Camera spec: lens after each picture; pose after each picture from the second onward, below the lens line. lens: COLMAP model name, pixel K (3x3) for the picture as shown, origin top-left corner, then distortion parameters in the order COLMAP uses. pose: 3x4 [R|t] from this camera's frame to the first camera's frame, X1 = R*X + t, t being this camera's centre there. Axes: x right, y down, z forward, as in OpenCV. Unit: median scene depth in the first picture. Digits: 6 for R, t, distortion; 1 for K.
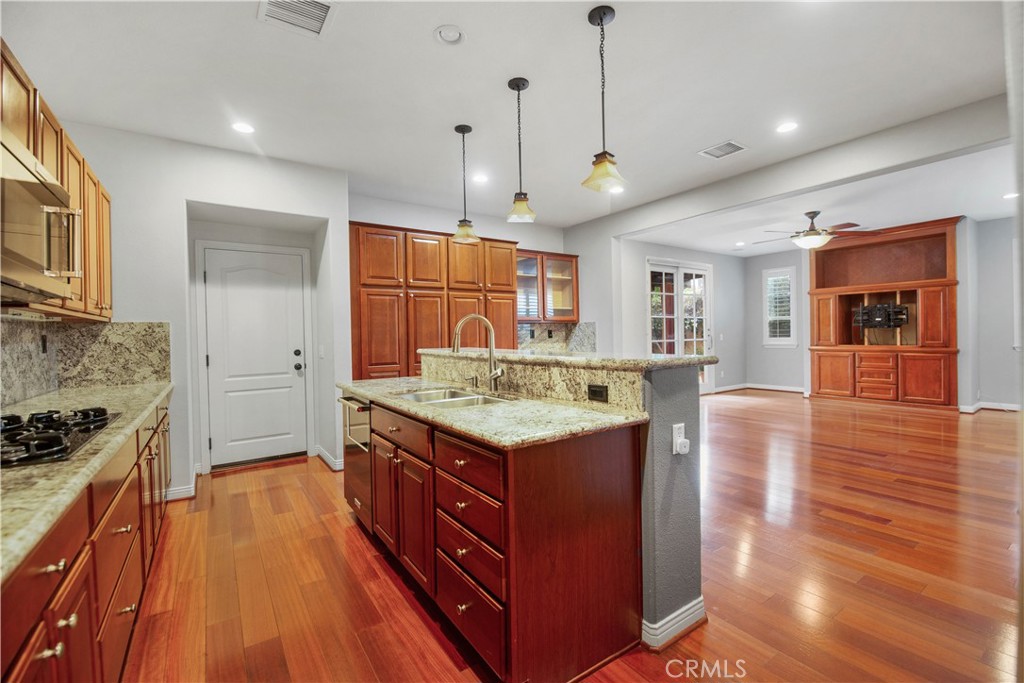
lens RADIAL K [[463.6, 0, 506.8], [0, 463.6, 339.7], [0, 0, 1]] dist [-0.001546, -0.002677]
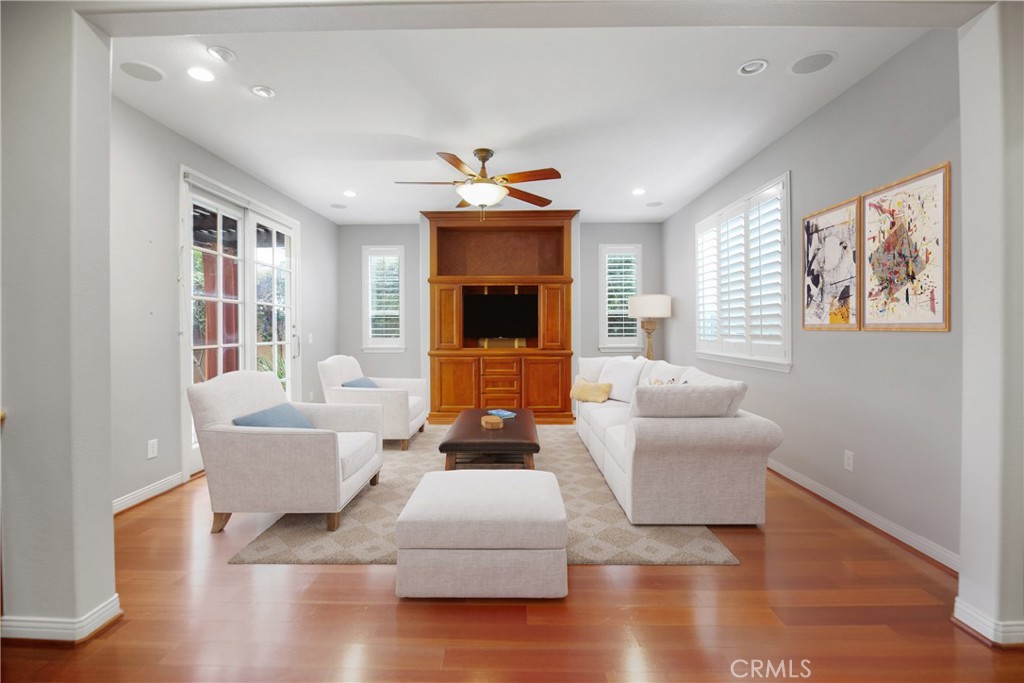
lens RADIAL K [[463.6, 0, 518.8], [0, 463.6, 335.7], [0, 0, 1]] dist [-0.001546, -0.002677]
pose [[0.575297, 0.001757, 0.817943, 0.115264], [0.002591, 0.999989, -0.003970, -0.006731], [-0.817940, 0.004403, 0.575286, 0.452443]]
